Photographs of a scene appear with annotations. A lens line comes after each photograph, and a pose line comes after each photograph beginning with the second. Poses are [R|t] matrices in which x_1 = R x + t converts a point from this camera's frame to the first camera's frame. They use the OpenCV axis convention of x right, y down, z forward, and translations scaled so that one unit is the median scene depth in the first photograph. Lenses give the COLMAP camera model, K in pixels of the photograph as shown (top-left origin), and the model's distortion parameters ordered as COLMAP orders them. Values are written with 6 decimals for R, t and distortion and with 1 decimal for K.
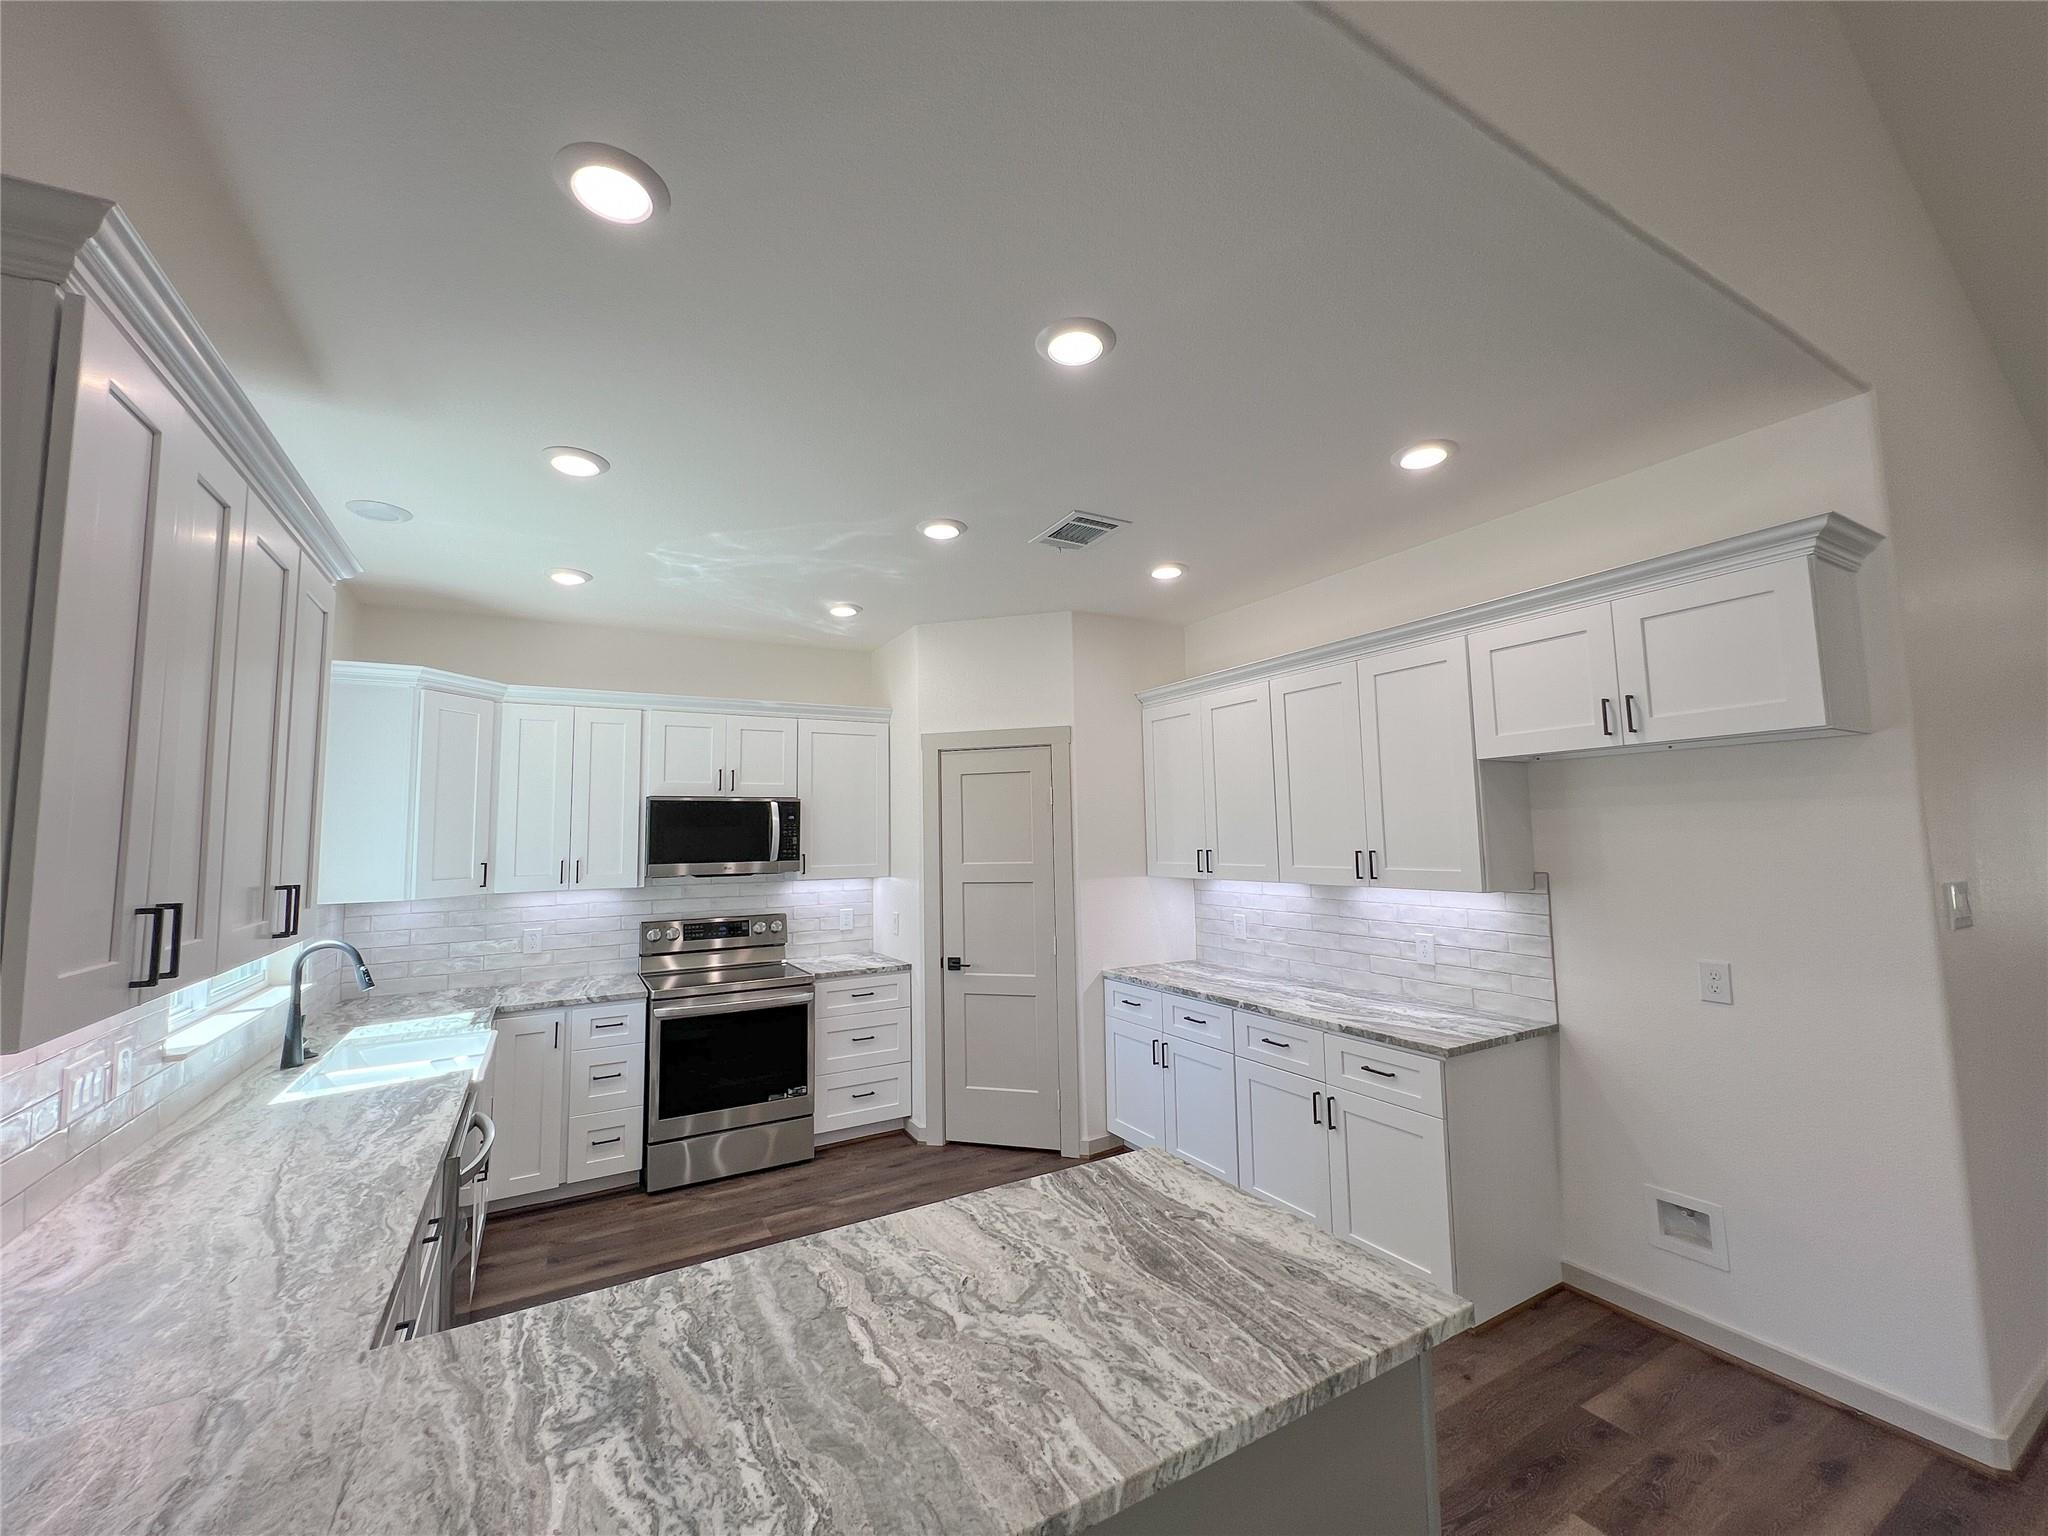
lens RADIAL K [[815.7, 0, 1020.8], [0, 815.7, 763.1], [0, 0, 1]] dist [-0.001507, -0.000107]
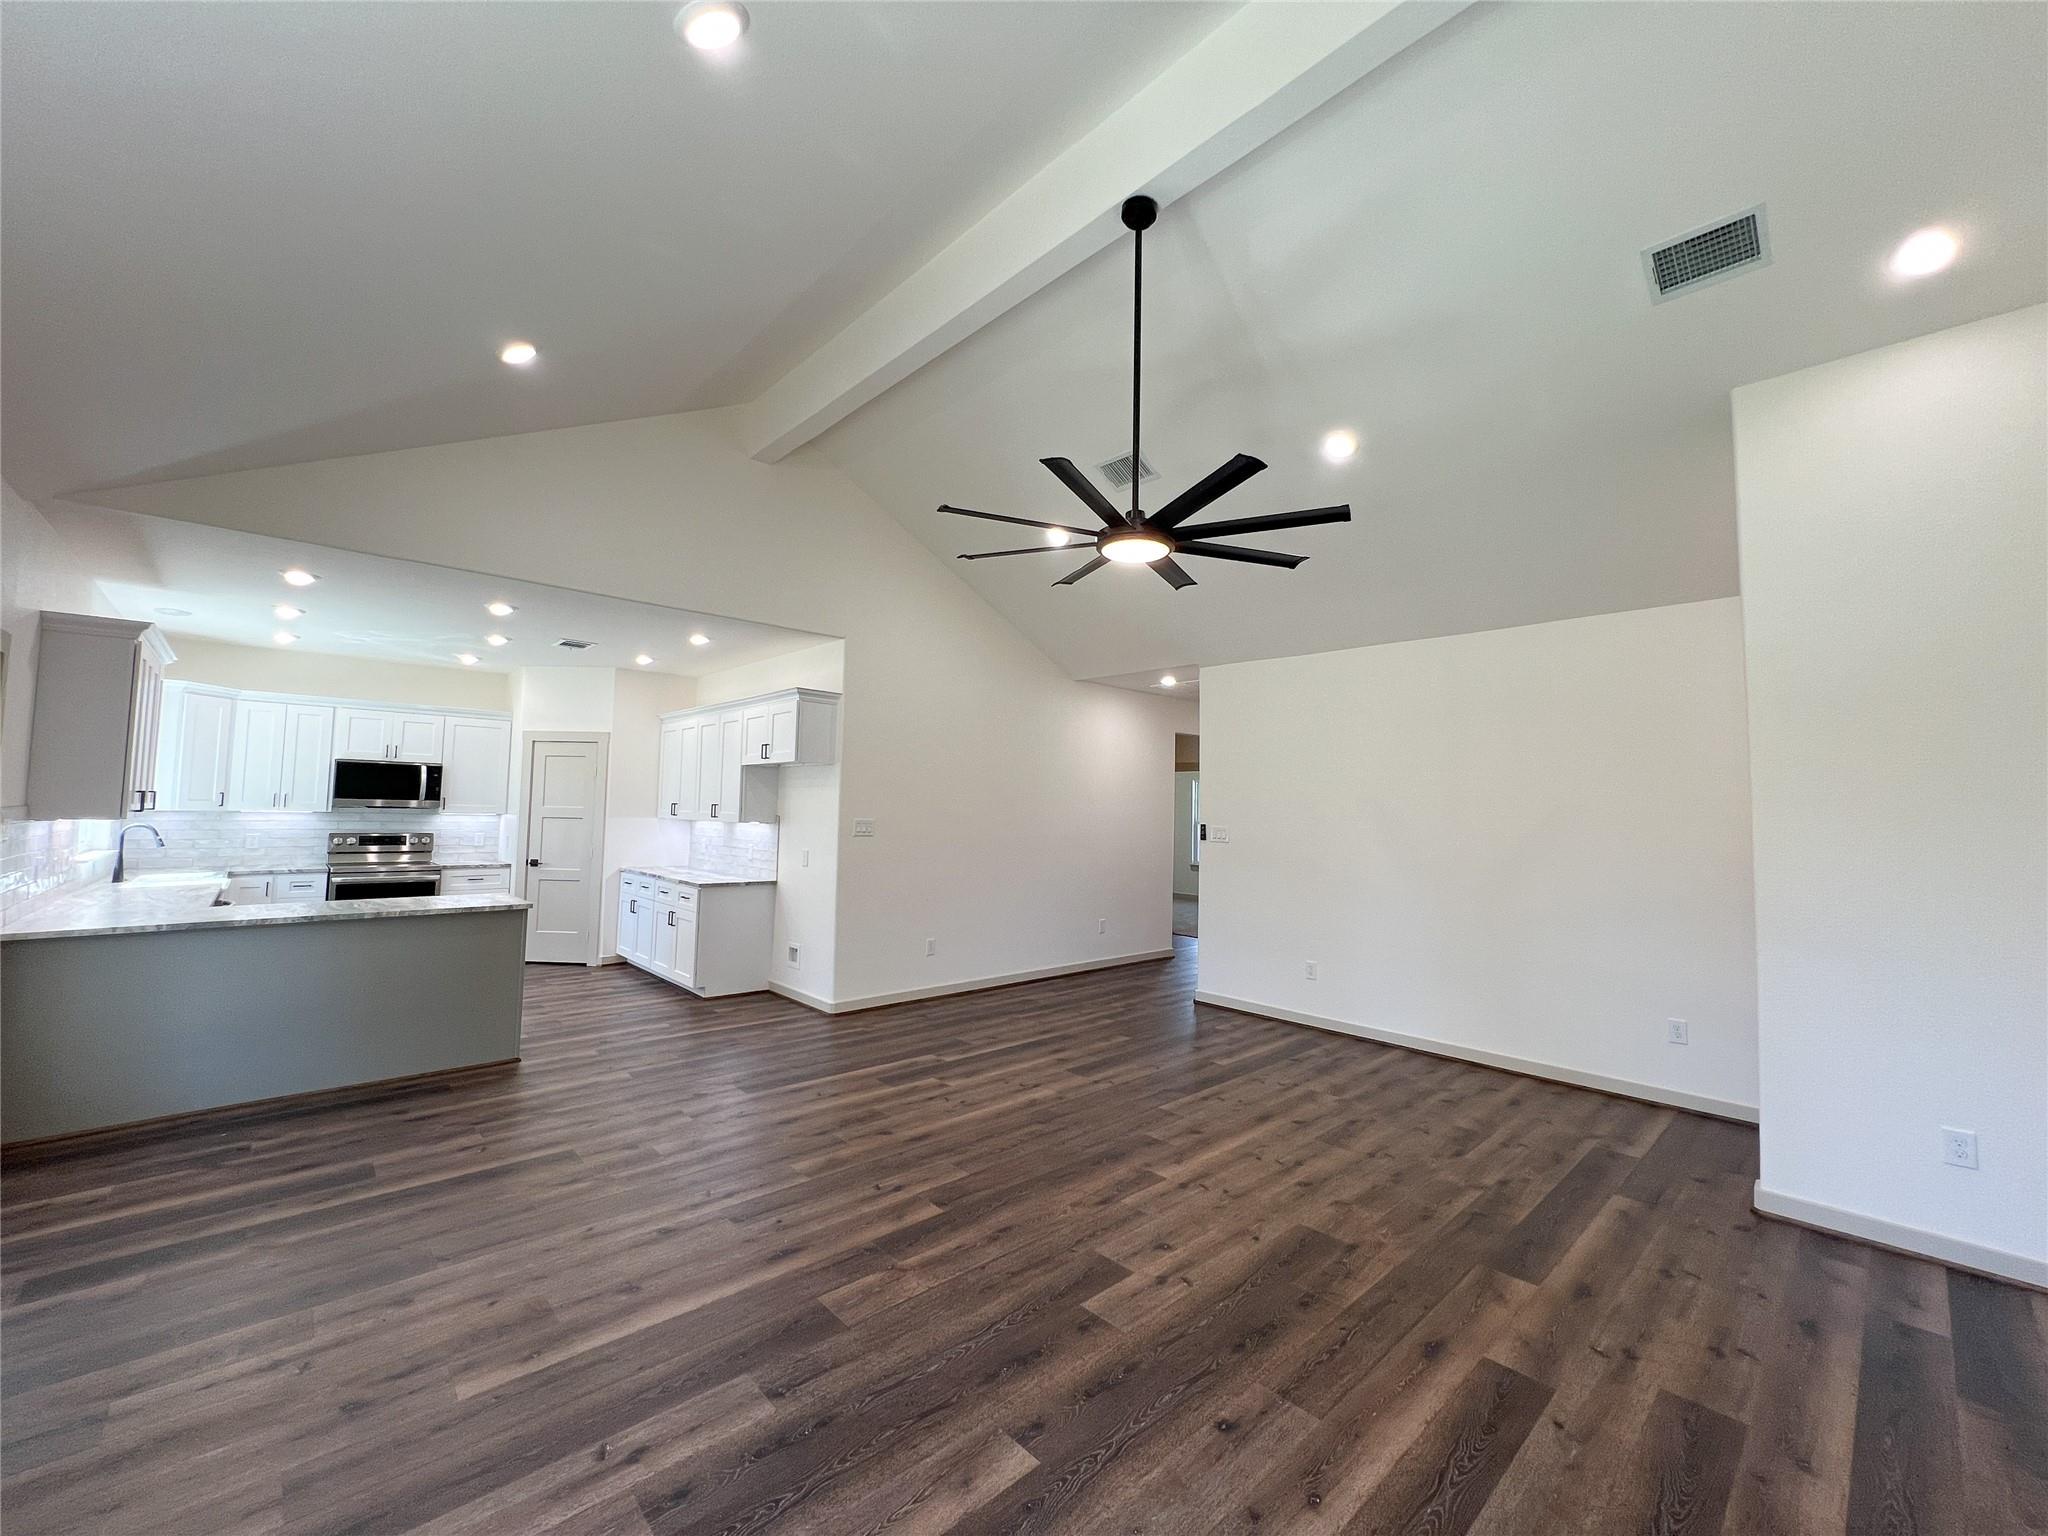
lens RADIAL K [[813.8, 0, 1019.2], [0, 813.8, 763.4], [0, 0, 1]] dist [-0.001631, 0.000046]
pose [[0.973550, 0.053313, 0.222168, 0.621961], [-0.060236, 0.997884, 0.024496, -0.086454], [-0.220392, -0.037231, 0.974701, -1.085187]]
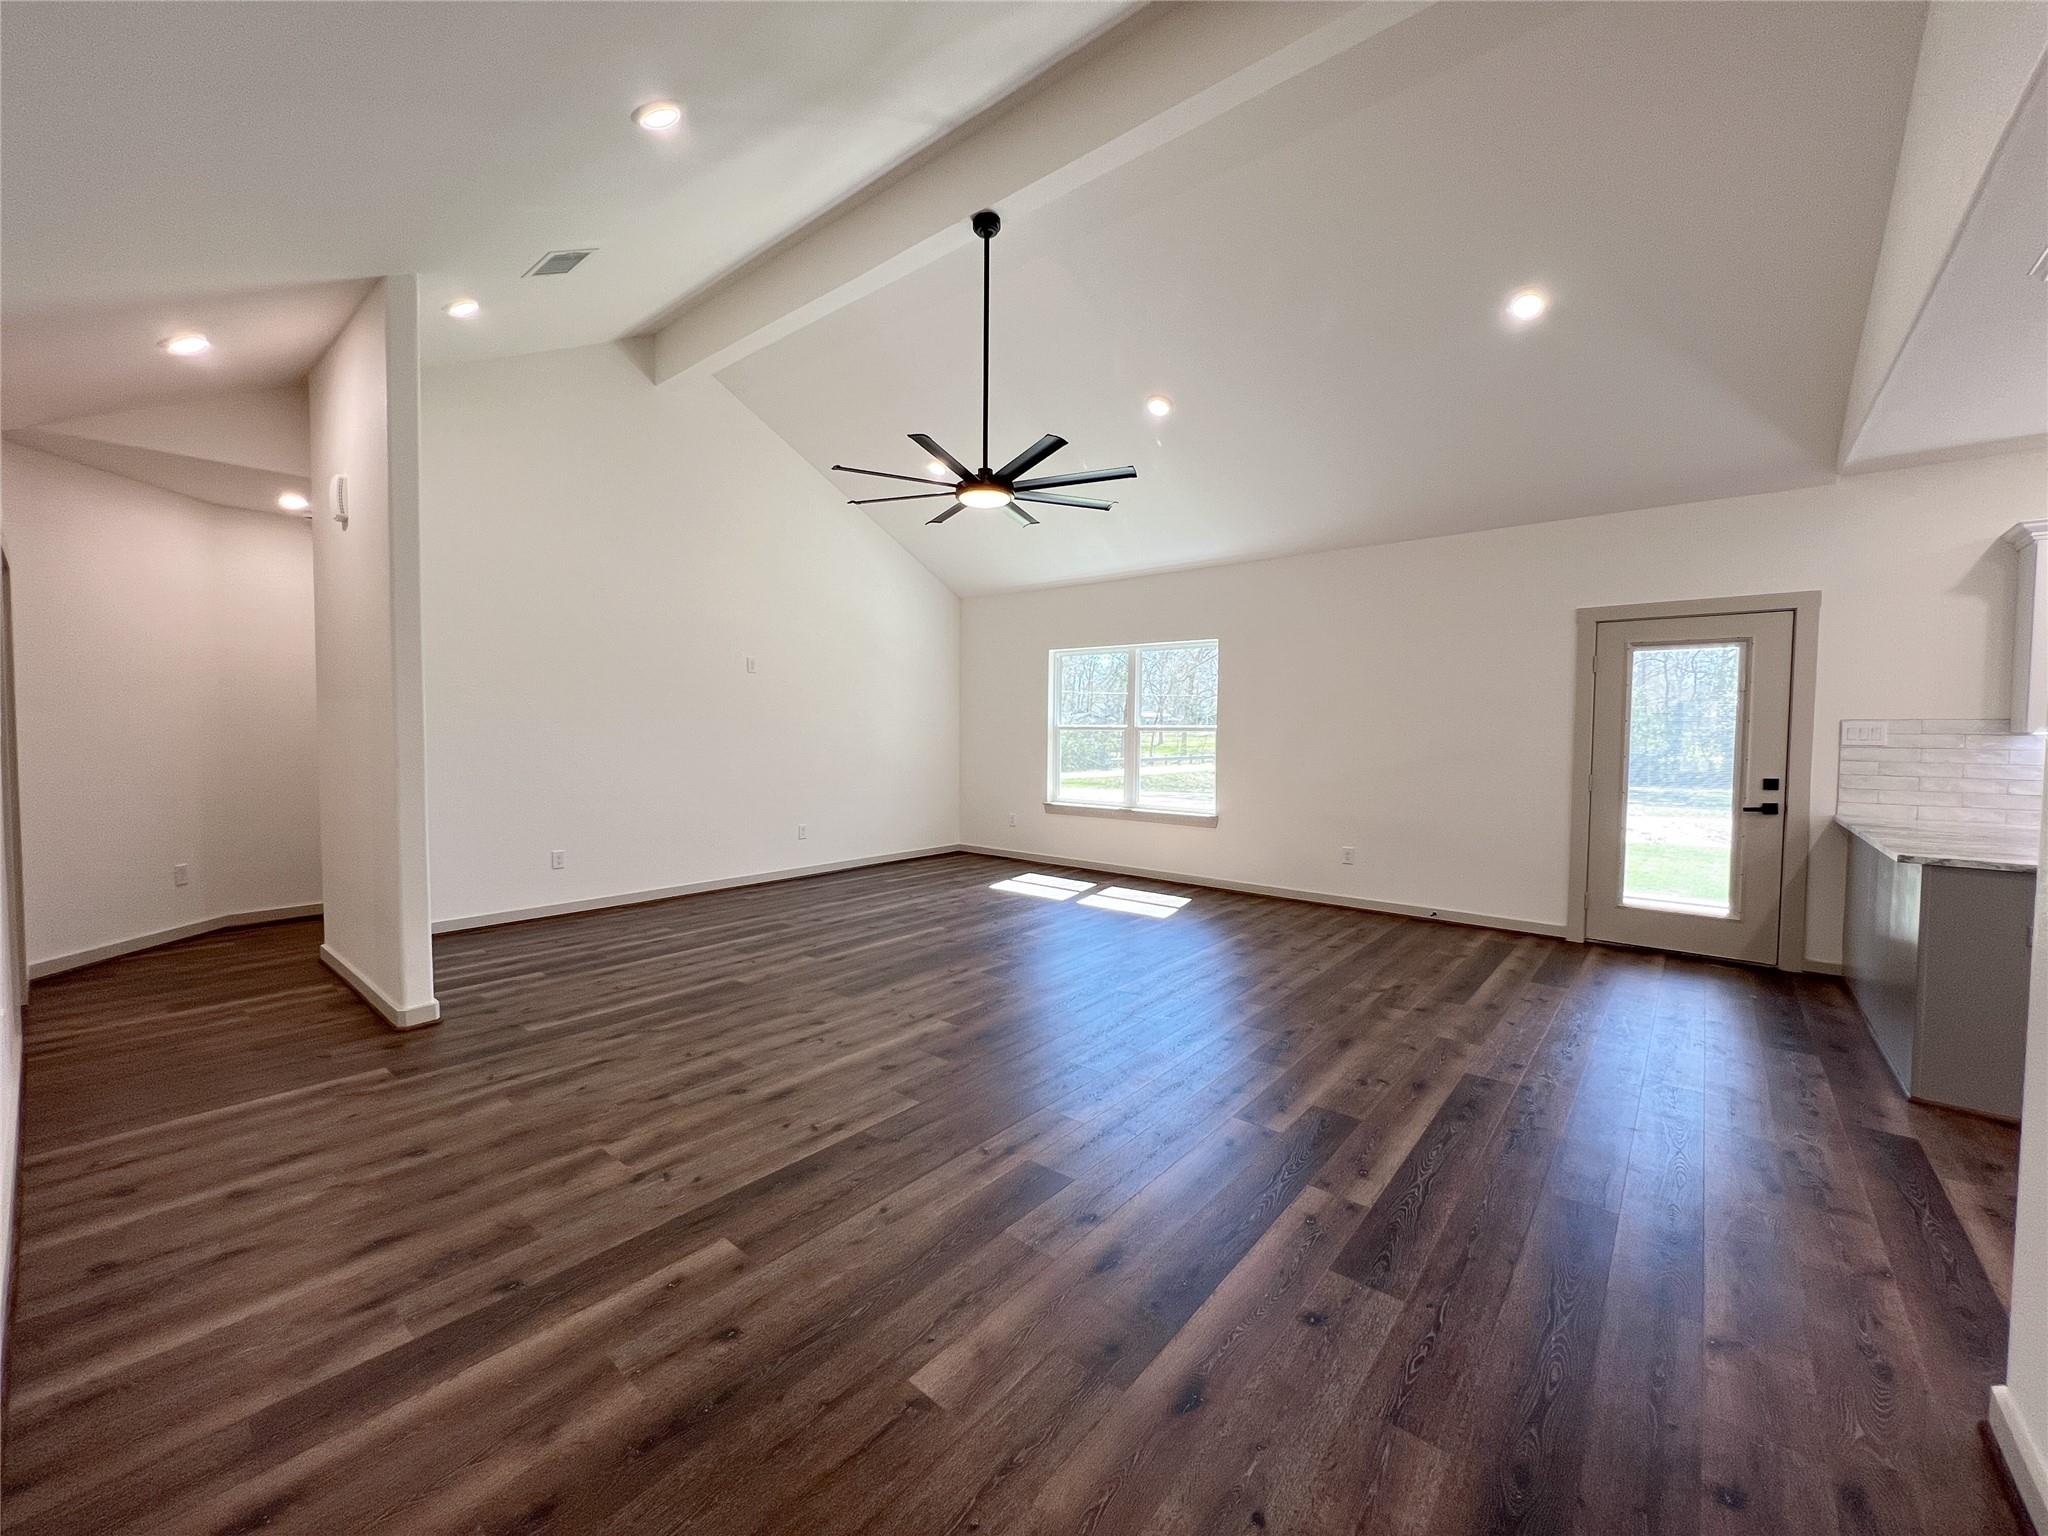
lens RADIAL K [[813.8, 0, 1019.2], [0, 813.8, 763.4], [0, 0, 1]] dist [-0.001631, 0.000046]
pose [[-0.937393, 0.027857, -0.347158, 1.272800], [0.042344, 0.998517, -0.034214, 0.110829], [0.345691, -0.046772, -0.937182, 0.778407]]
